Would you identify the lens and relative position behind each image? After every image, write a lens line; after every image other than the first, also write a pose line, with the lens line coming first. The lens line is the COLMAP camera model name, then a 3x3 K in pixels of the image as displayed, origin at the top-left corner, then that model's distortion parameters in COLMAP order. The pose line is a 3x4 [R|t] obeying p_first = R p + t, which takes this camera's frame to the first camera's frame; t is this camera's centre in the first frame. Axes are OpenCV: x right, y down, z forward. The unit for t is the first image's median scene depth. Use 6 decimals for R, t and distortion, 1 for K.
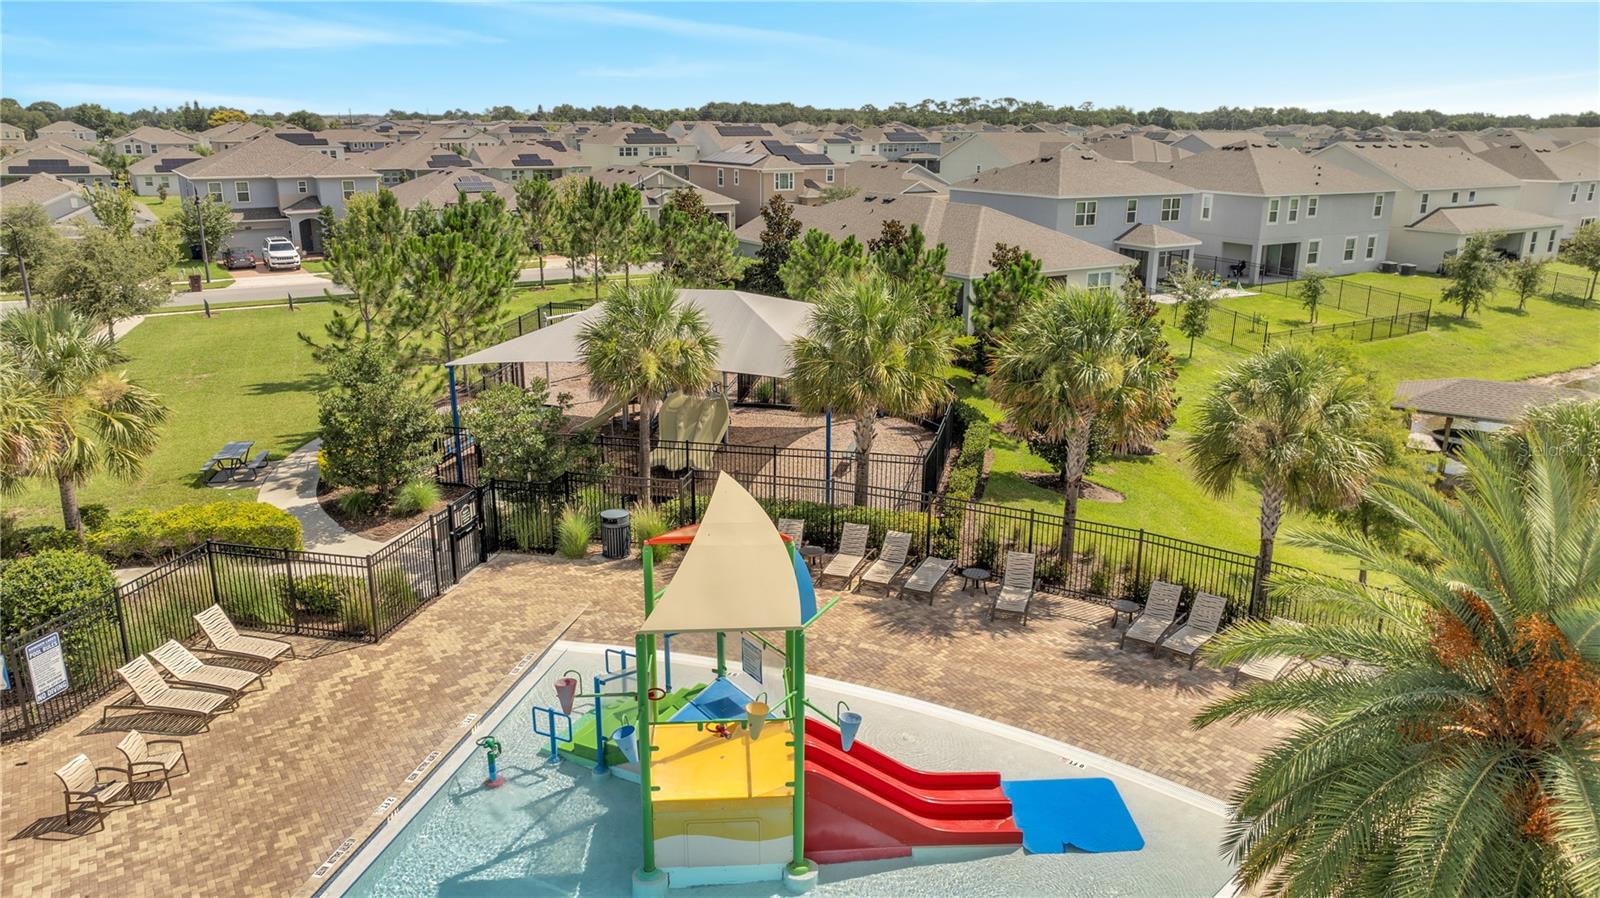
lens RADIAL K [[1131.0, 0, 800.0], [0, 1131.0, 449.0], [0, 0, 1]] dist [-0.003743, 0.039821]
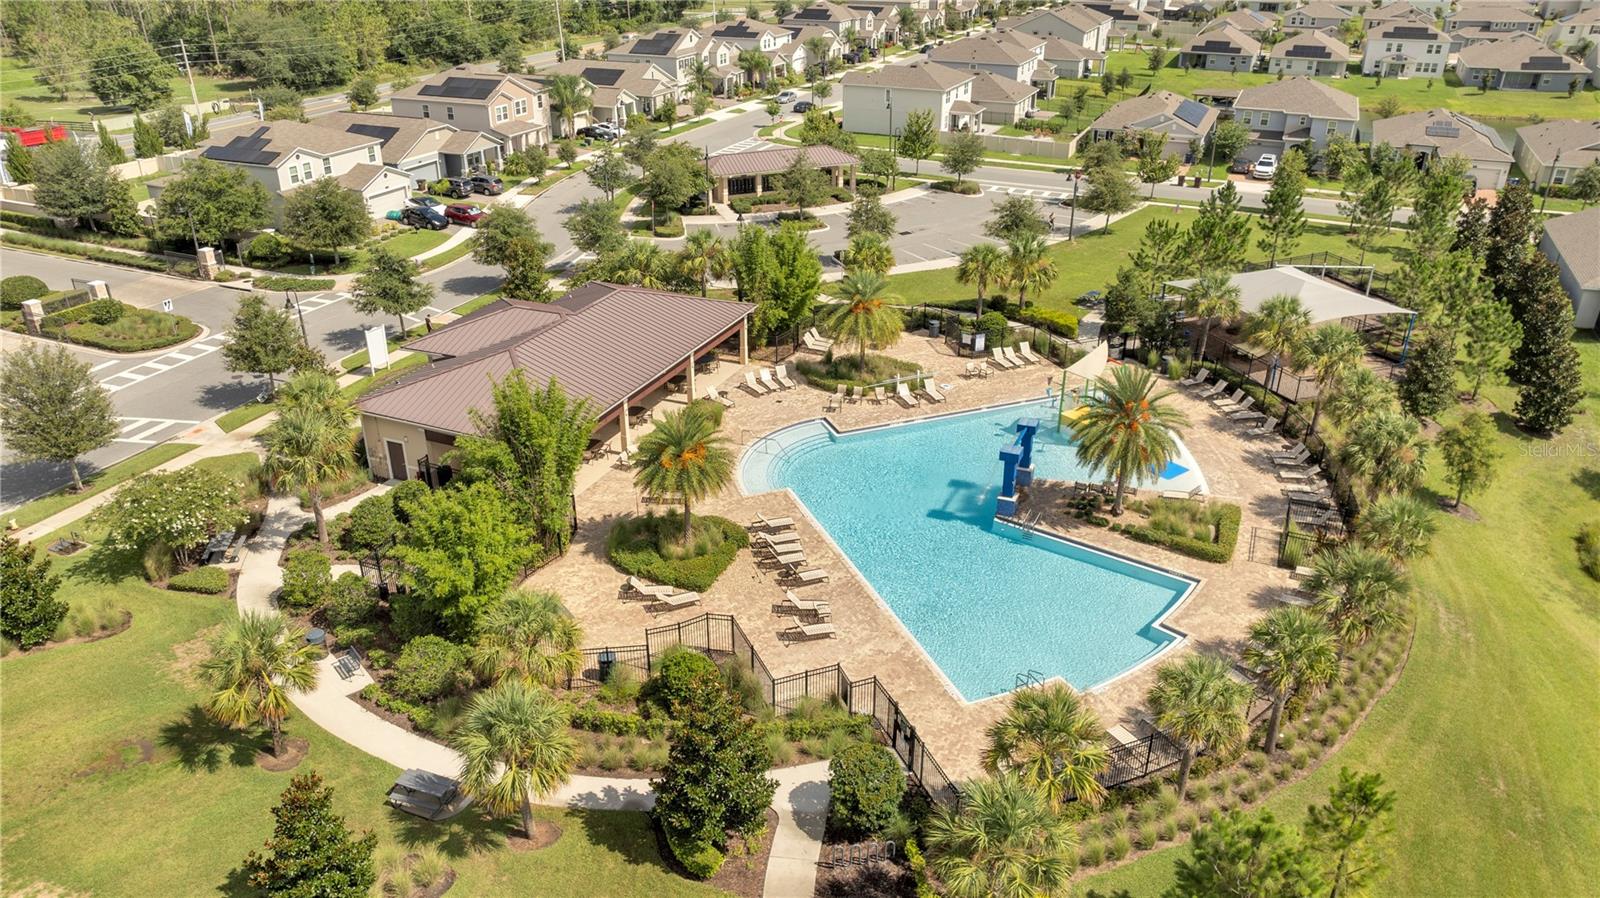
lens RADIAL K [[1131.0, 0, 800.0], [0, 1131.0, 449.0], [0, 0, 1]] dist [-0.003743, 0.039821]
pose [[0.570695, 0.357085, -0.739457, 1.464096], [-0.239122, 0.933742, 0.266357, -0.257106], [0.785575, 0.024812, 0.618269, -1.368370]]
